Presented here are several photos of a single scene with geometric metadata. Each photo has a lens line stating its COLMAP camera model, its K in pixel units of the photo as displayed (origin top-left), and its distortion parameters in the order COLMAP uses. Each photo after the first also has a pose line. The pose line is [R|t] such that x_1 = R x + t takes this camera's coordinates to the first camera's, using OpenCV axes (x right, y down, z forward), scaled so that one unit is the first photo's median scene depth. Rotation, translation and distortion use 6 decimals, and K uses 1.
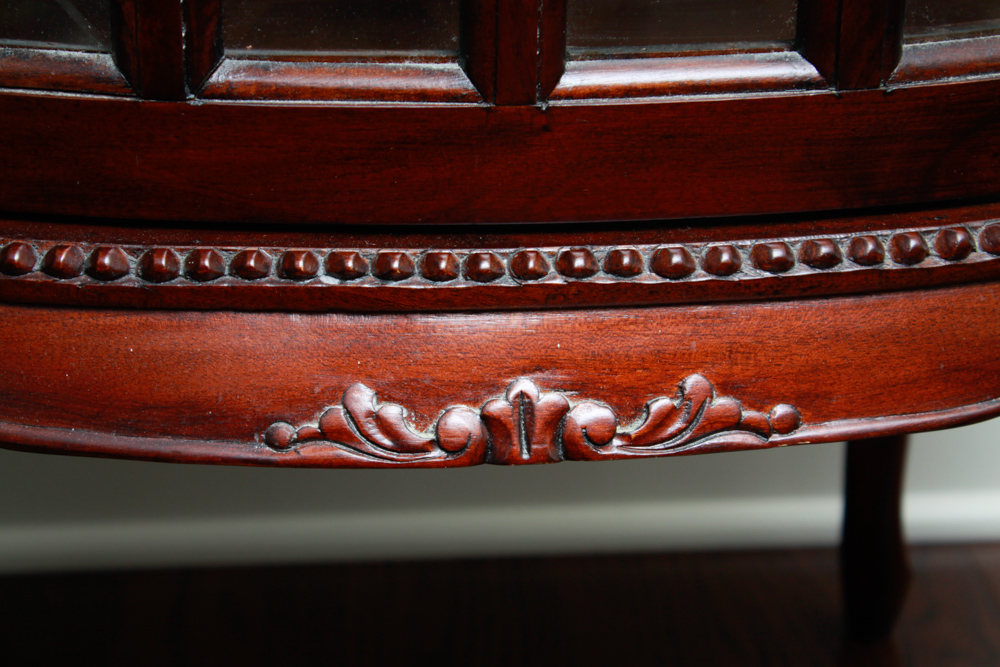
lens RADIAL K [[2341.1, 0, 485.6], [0, 2341.1, 335.3], [0, 0, 1]] dist [0.065302, 0.184716]
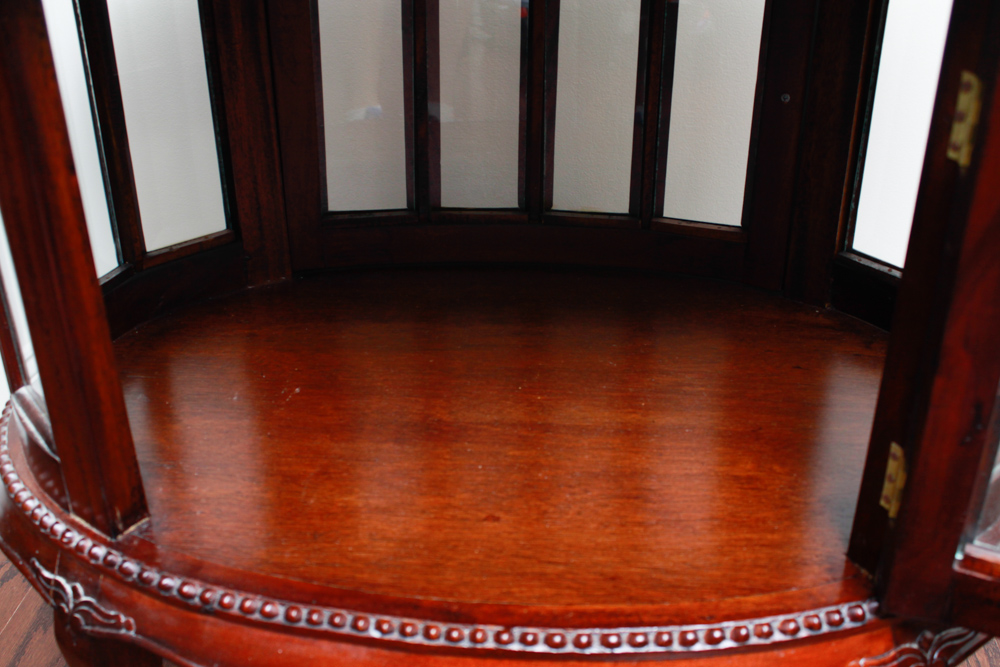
lens RADIAL K [[1119.9, 0, 496.3], [0, 1119.9, 337.8], [0, 0, 1]] dist [-0.131210, 0.210932]
pose [[0.979772, 0.073111, -0.186282, 0.181072], [-0.057191, 0.994348, 0.089453, -0.348377], [0.191769, -0.076990, 0.978416, 0.140629]]
